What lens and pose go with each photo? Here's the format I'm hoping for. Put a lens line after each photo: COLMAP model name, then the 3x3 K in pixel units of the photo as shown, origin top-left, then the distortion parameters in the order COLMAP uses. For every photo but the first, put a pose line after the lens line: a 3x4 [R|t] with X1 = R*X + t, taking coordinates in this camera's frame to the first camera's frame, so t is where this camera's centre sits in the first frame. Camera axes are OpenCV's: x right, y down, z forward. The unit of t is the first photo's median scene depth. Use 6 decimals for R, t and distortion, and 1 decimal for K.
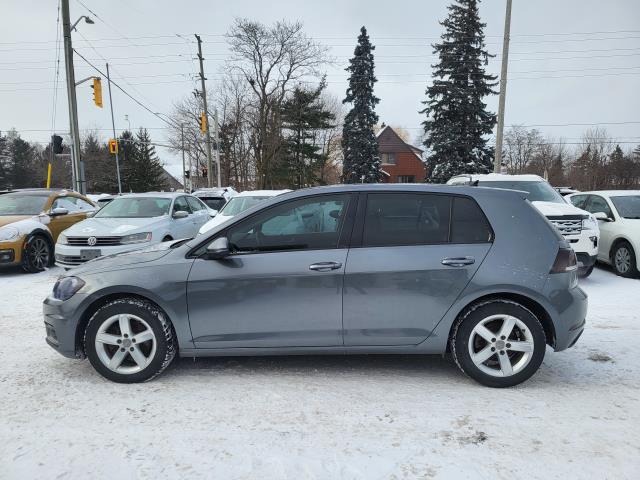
lens RADIAL K [[496.6, 0, 317.6], [0, 496.6, 246.6], [0, 0, 1]] dist [0.040149, -0.007825]
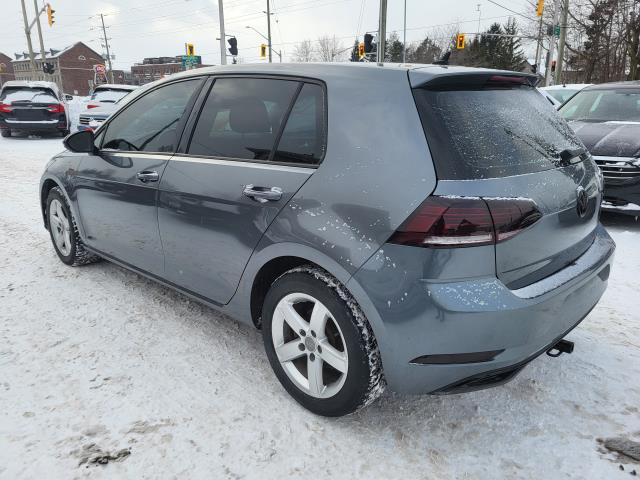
lens RADIAL K [[487.8, 0, 332.0], [0, 487.8, 238.6], [0, 0, 1]] dist [0.034072, -0.002924]
pose [[0.742455, 0.192277, -0.641708, 0.329983], [-0.072543, 0.975367, 0.208320, -0.021160], [0.665956, -0.108116, 0.738114, 0.272910]]
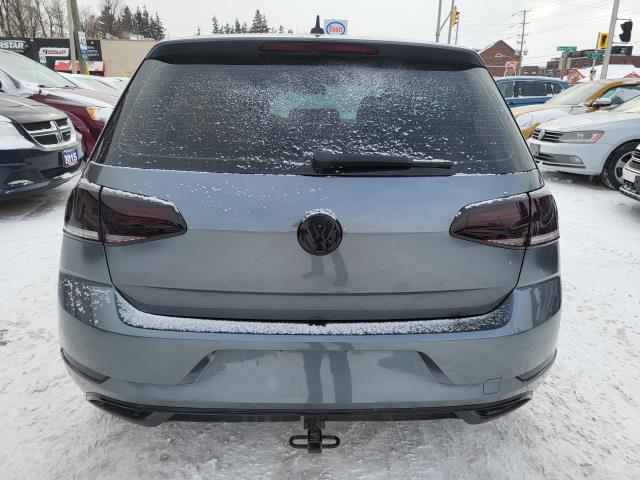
lens RADIAL K [[496.3, 0, 320.0], [0, 496.3, 240.0], [0, 0, 1]] dist [0.036471, -0.007576]
pose [[0.062193, 0.295145, -0.953426, 0.420525], [-0.117947, 0.950755, 0.286625, -0.041764], [0.991070, 0.094628, 0.093942, 0.533600]]
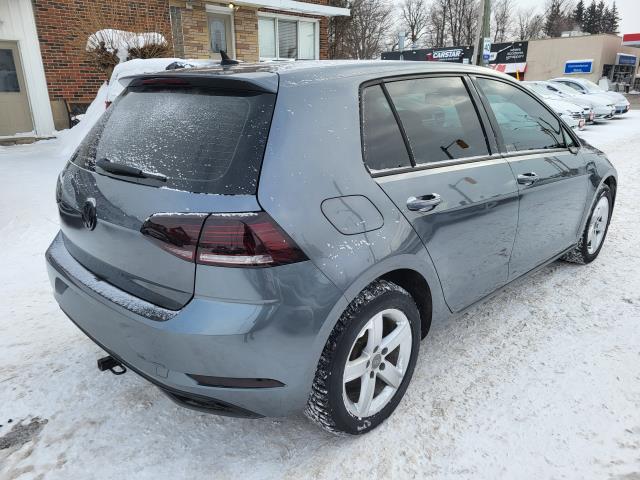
lens RADIAL K [[496.6, 0, 317.6], [0, 496.6, 246.6], [0, 0, 1]] dist [0.040149, -0.007825]
pose [[-0.695737, 0.229471, -0.680656, 0.351331], [-0.062808, 0.924534, 0.375889, -0.080295], [0.715545, 0.304270, -0.628820, 0.789316]]
